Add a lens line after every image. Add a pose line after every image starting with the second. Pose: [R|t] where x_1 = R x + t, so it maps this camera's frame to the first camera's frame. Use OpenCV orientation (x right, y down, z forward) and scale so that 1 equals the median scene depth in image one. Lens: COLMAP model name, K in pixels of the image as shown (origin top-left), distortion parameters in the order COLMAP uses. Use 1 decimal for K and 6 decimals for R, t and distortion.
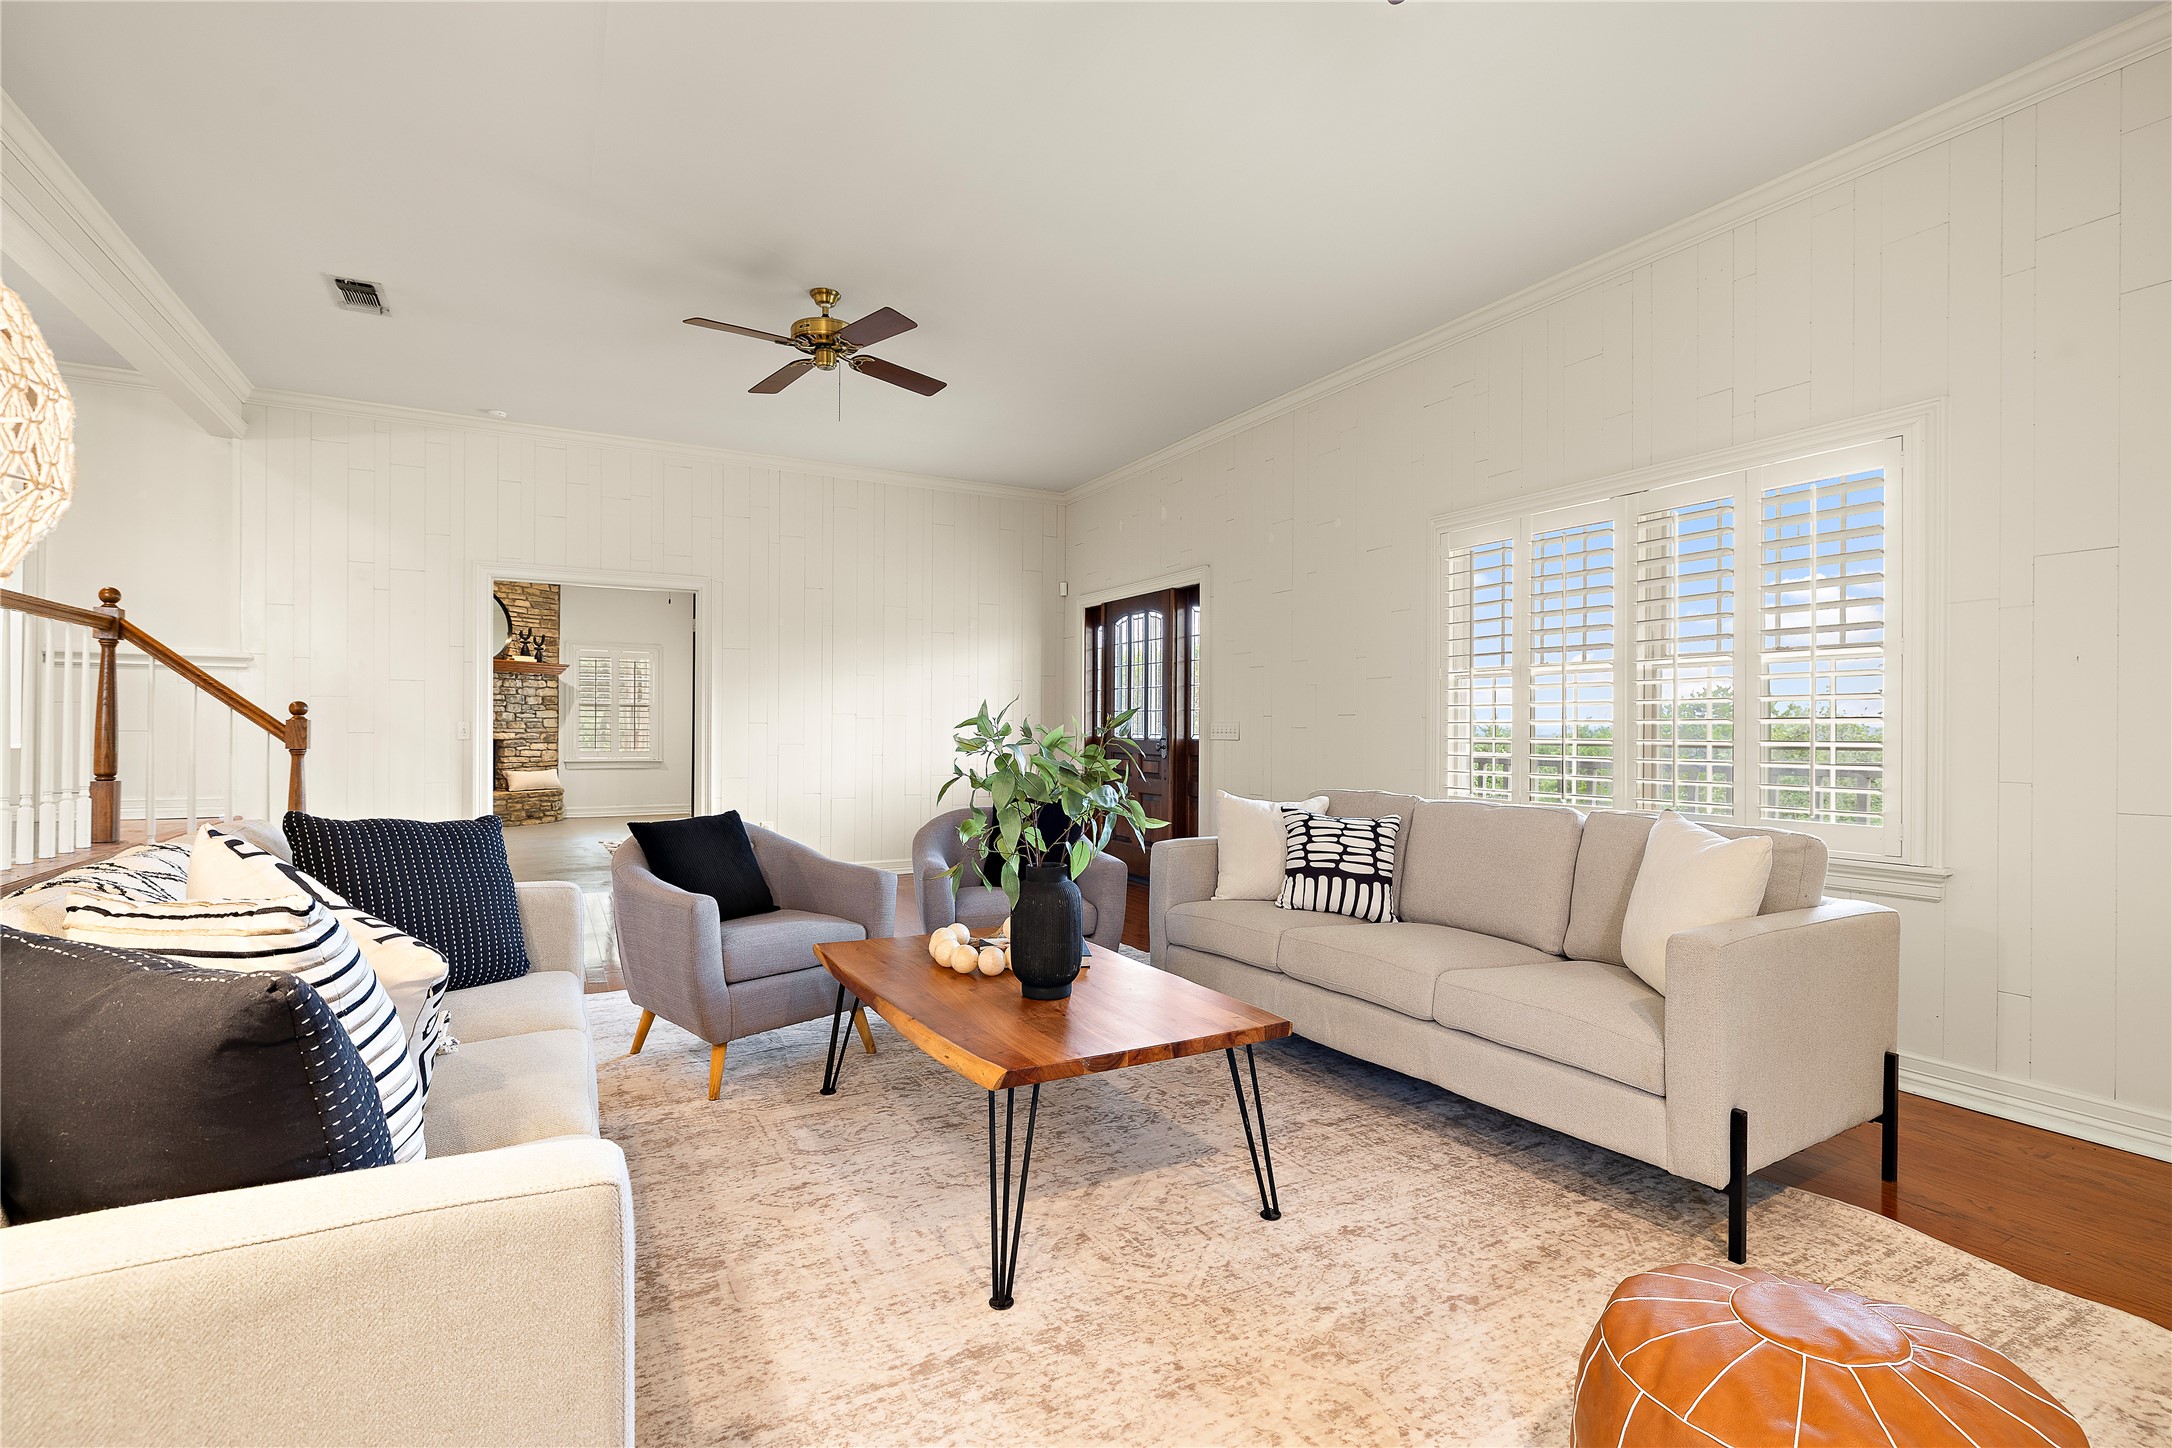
lens RADIAL K [[1003.7, 0, 1100.1], [0, 1003.7, 721.2], [0, 0, 1]] dist [-0.000661, 0.000229]
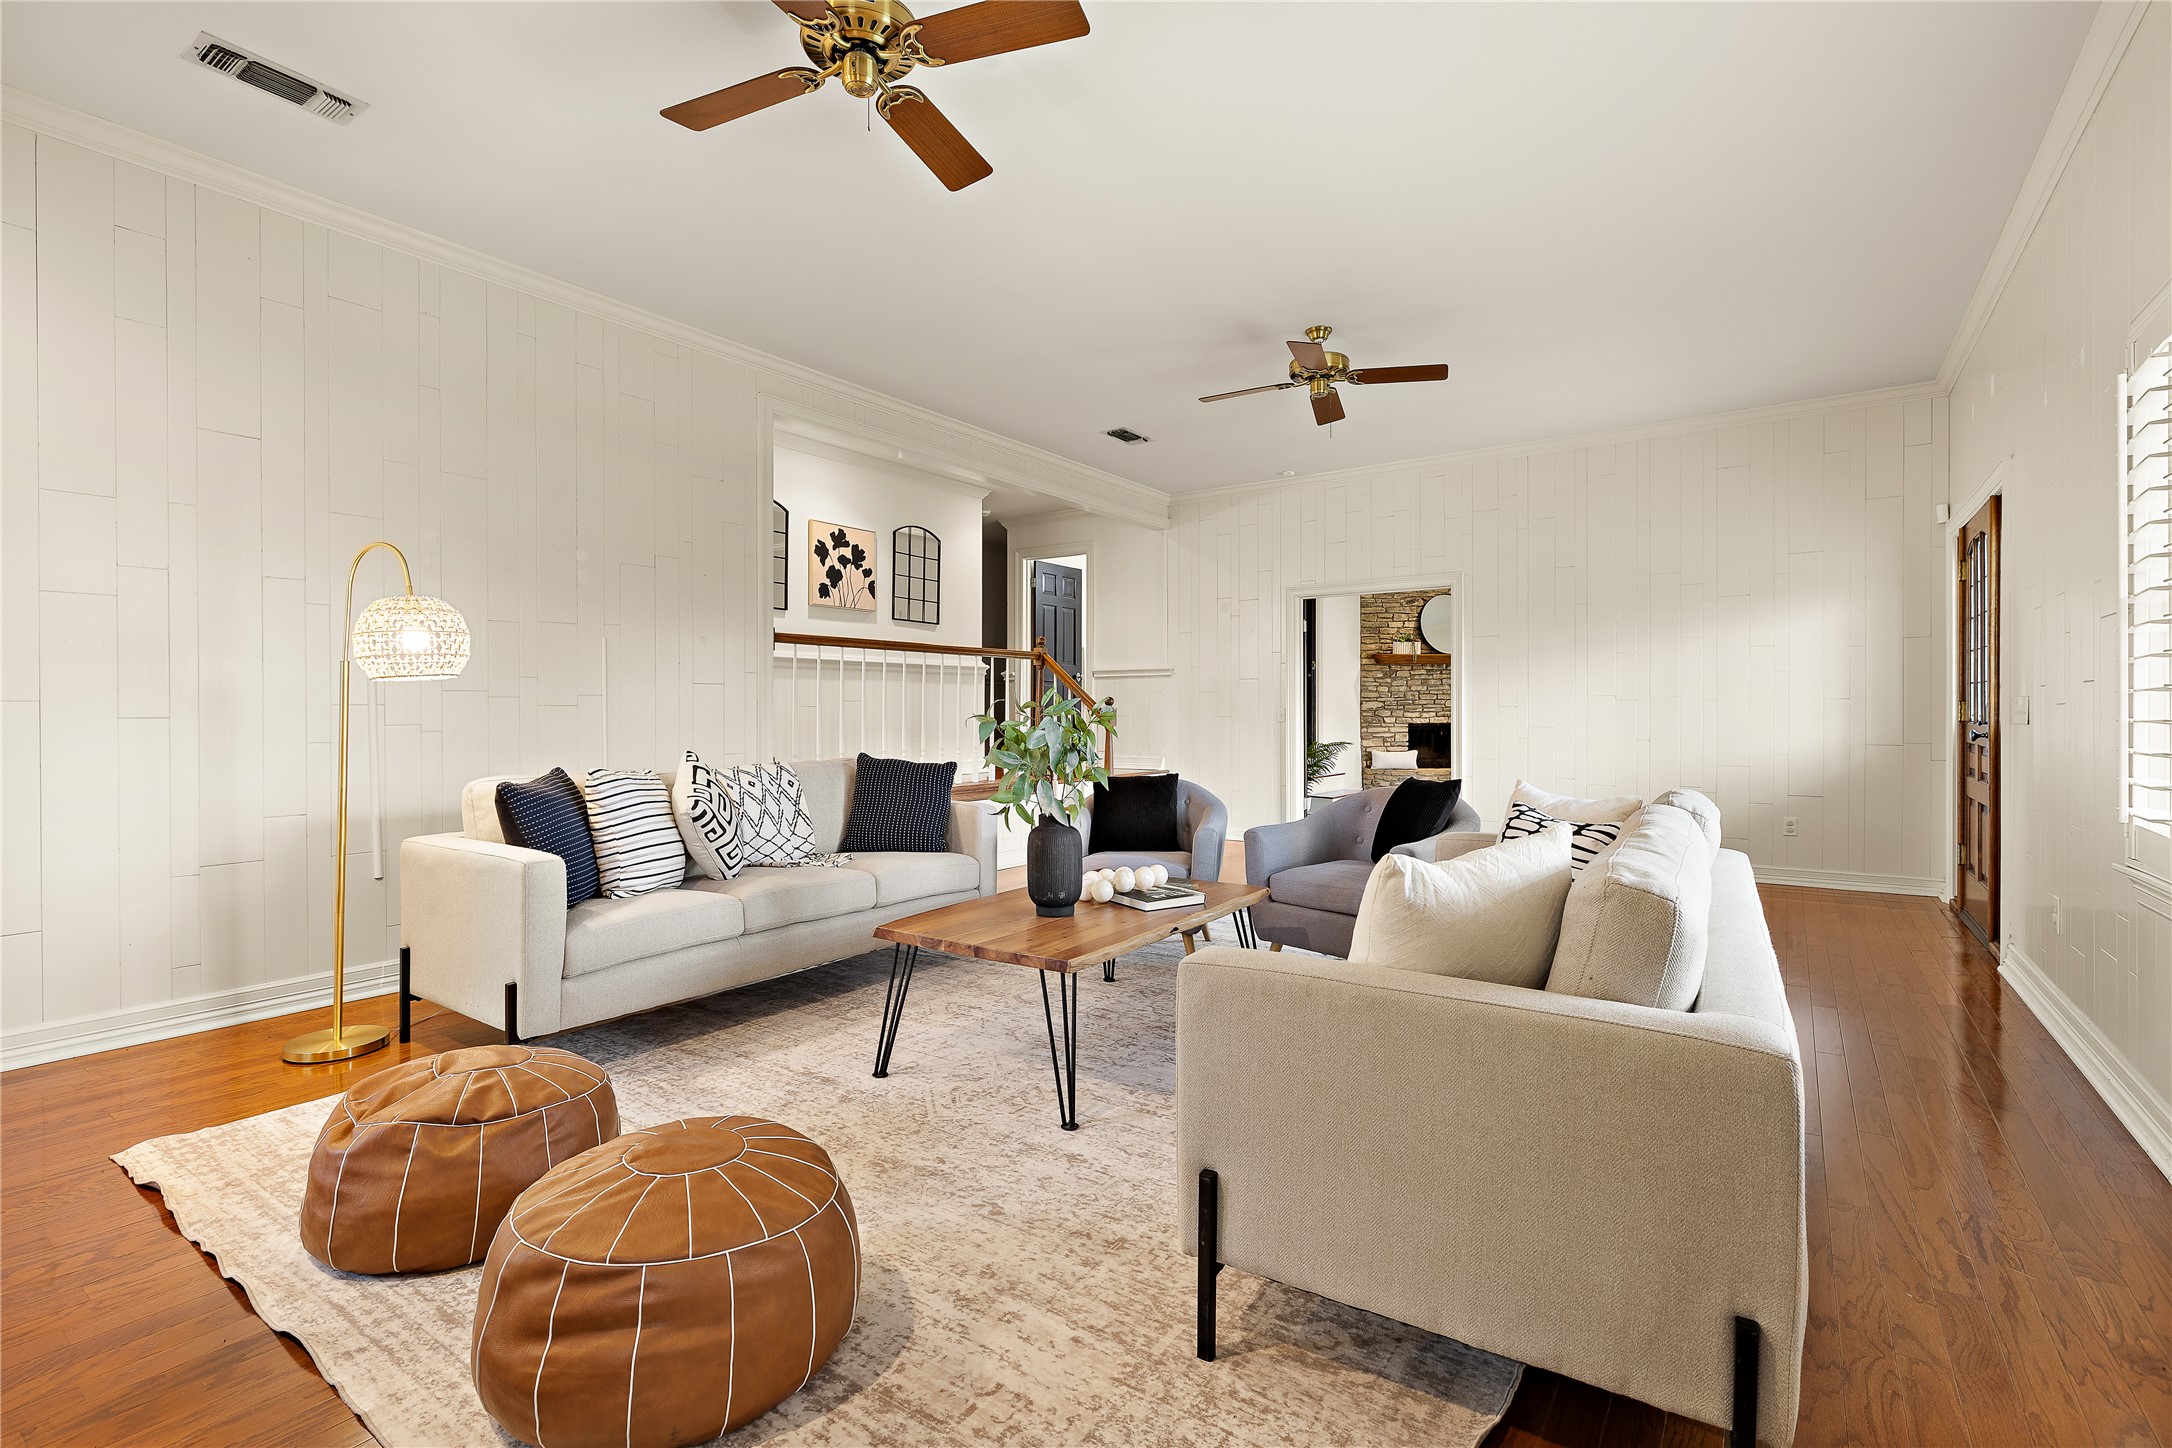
lens RADIAL K [[1003.7, 0, 1096.9], [0, 1003.7, 713.5], [0, 0, 1]] dist [-0.000661, 0.000229]
pose [[0.432801, -0.007211, -0.901460, 1.294822], [0.005945, 0.999969, -0.005144, 0.026215], [0.901470, -0.003133, 0.432831, 0.561957]]
